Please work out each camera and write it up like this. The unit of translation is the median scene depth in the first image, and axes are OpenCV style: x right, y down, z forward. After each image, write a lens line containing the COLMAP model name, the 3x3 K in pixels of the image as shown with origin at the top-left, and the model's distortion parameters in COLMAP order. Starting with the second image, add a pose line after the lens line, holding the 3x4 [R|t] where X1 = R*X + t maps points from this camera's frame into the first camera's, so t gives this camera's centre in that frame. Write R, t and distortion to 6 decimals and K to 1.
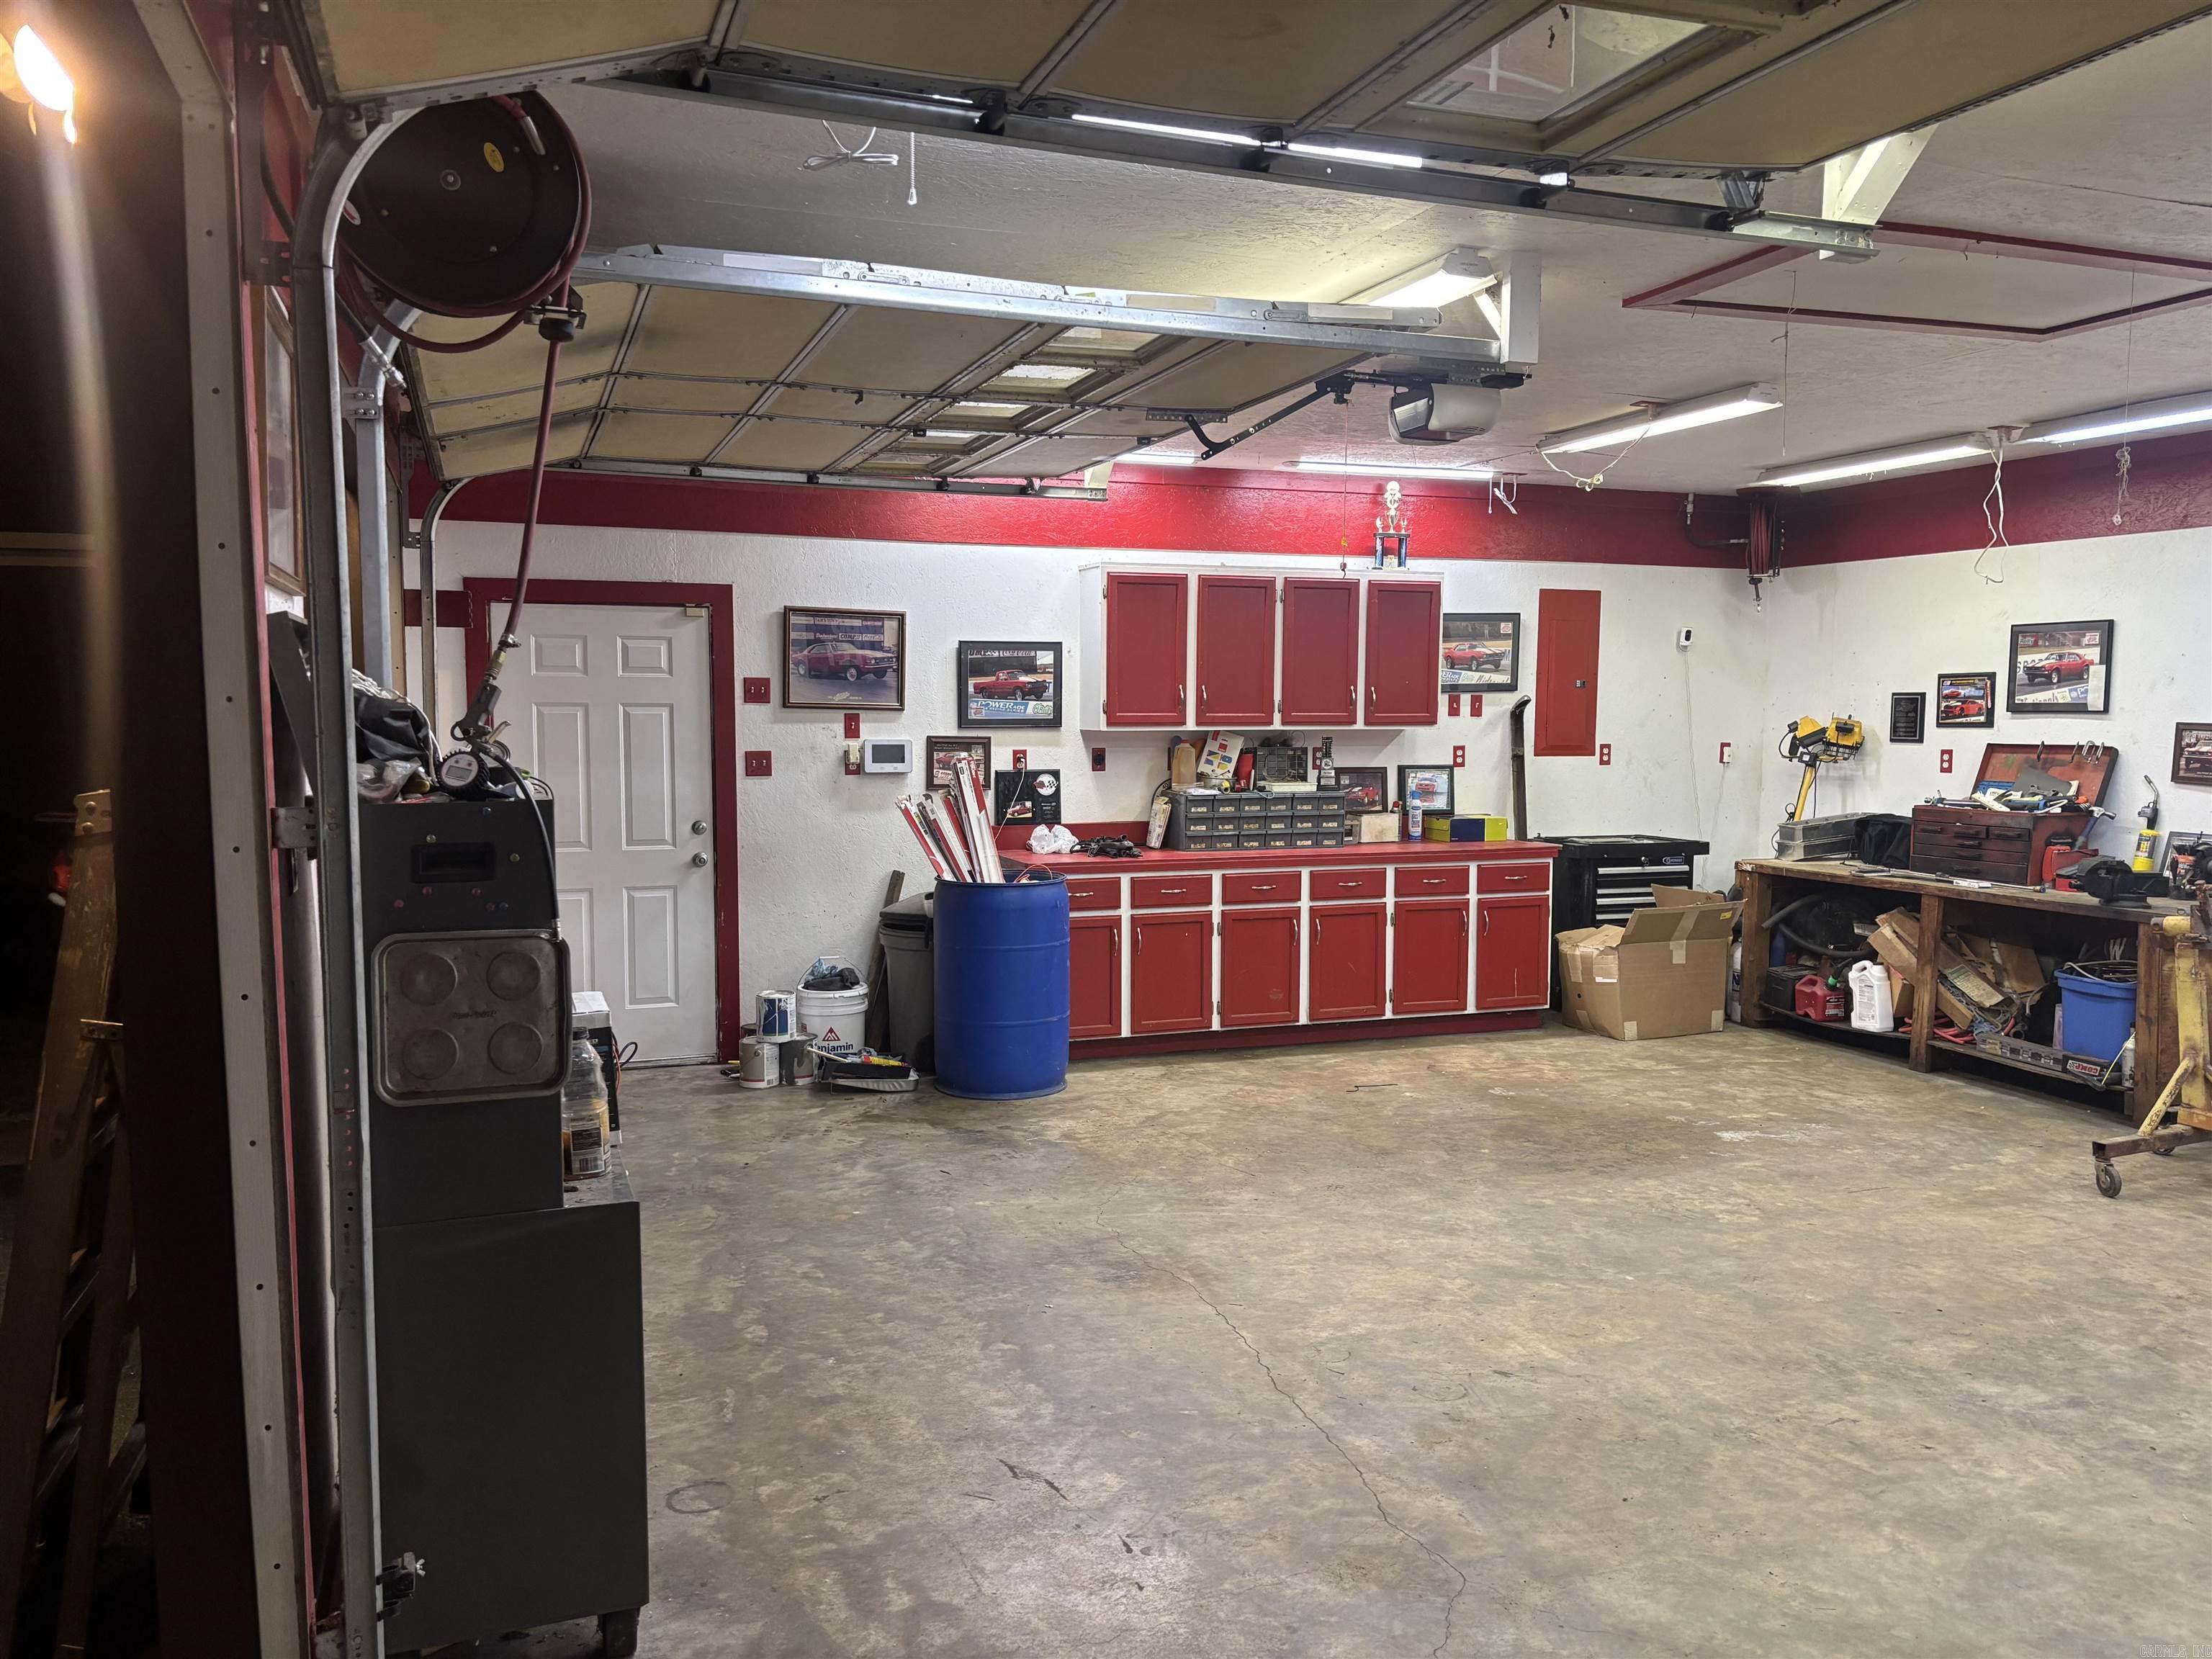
lens RADIAL K [[1669.8, 0, 1099.0], [0, 1669.8, 838.2], [0, 0, 1]] dist [0.078817, -0.093650]
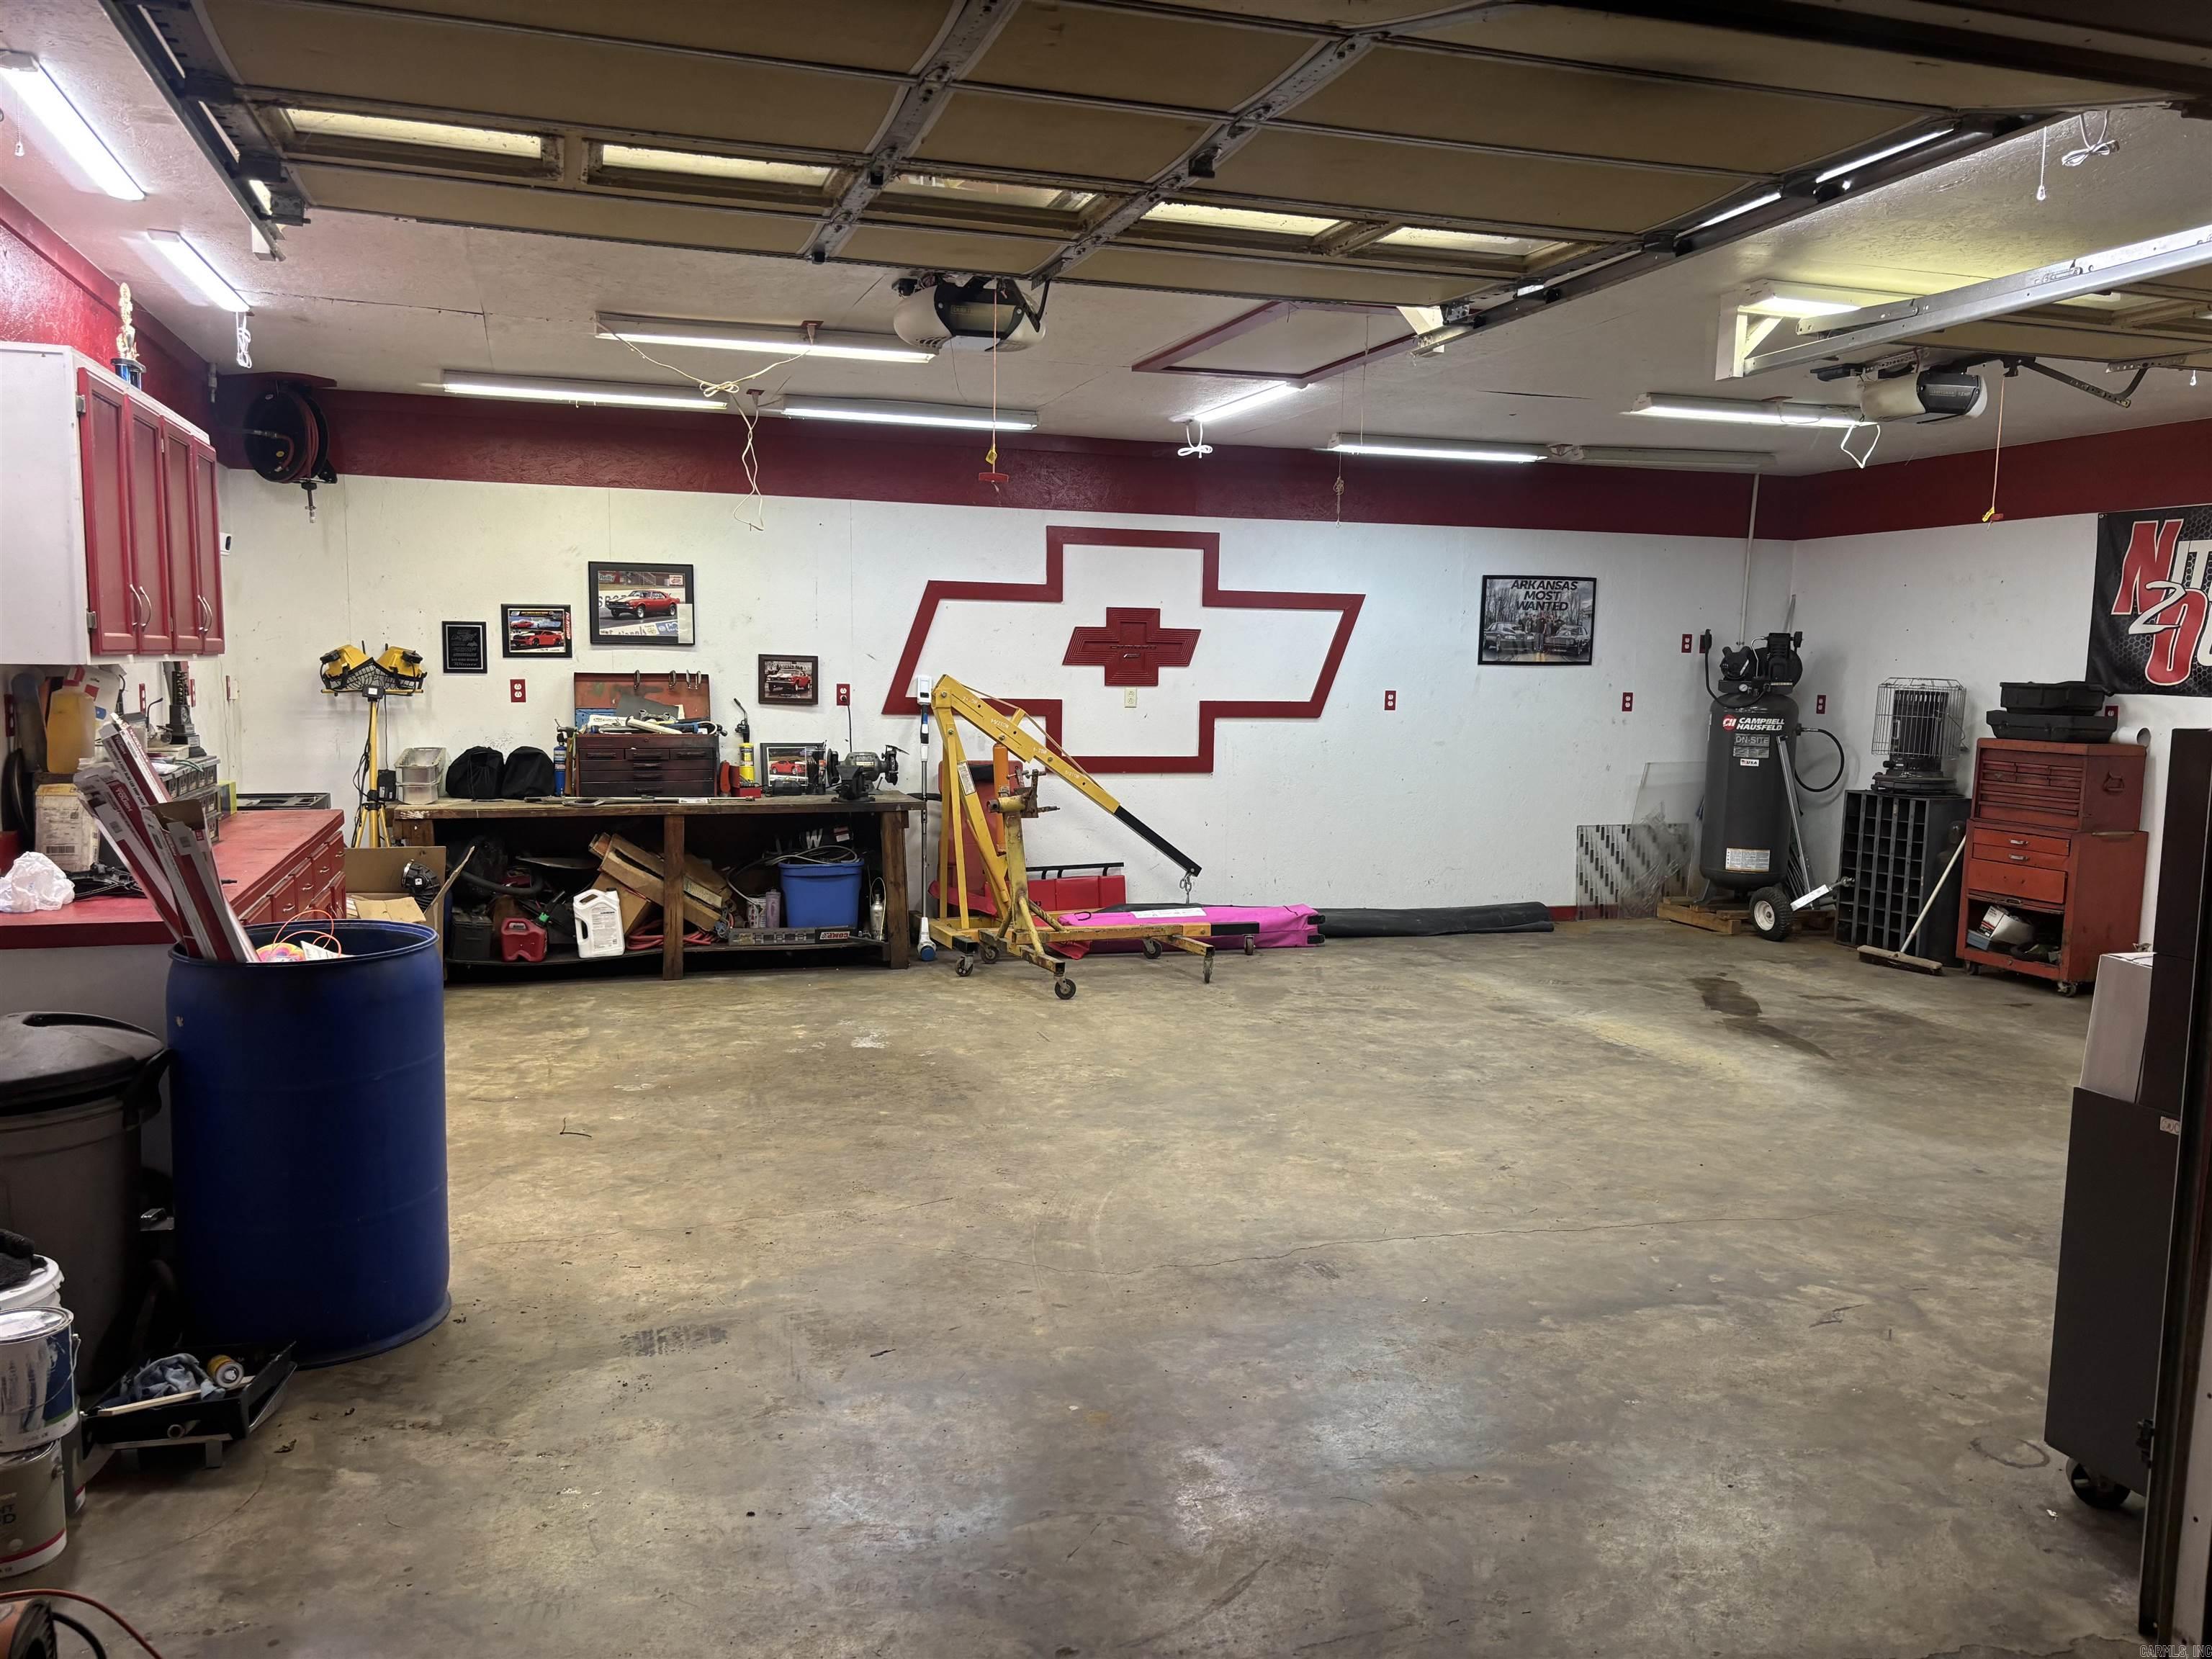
lens RADIAL K [[1669.8, 0, 1099.0], [0, 1669.8, 838.2], [0, 0, 1]] dist [0.078817, -0.093650]
pose [[0.033100, -0.110845, 0.993286, -0.545133], [0.066396, 0.991879, 0.108475, -0.047984], [-0.997244, 0.062360, 0.040190, 0.669540]]
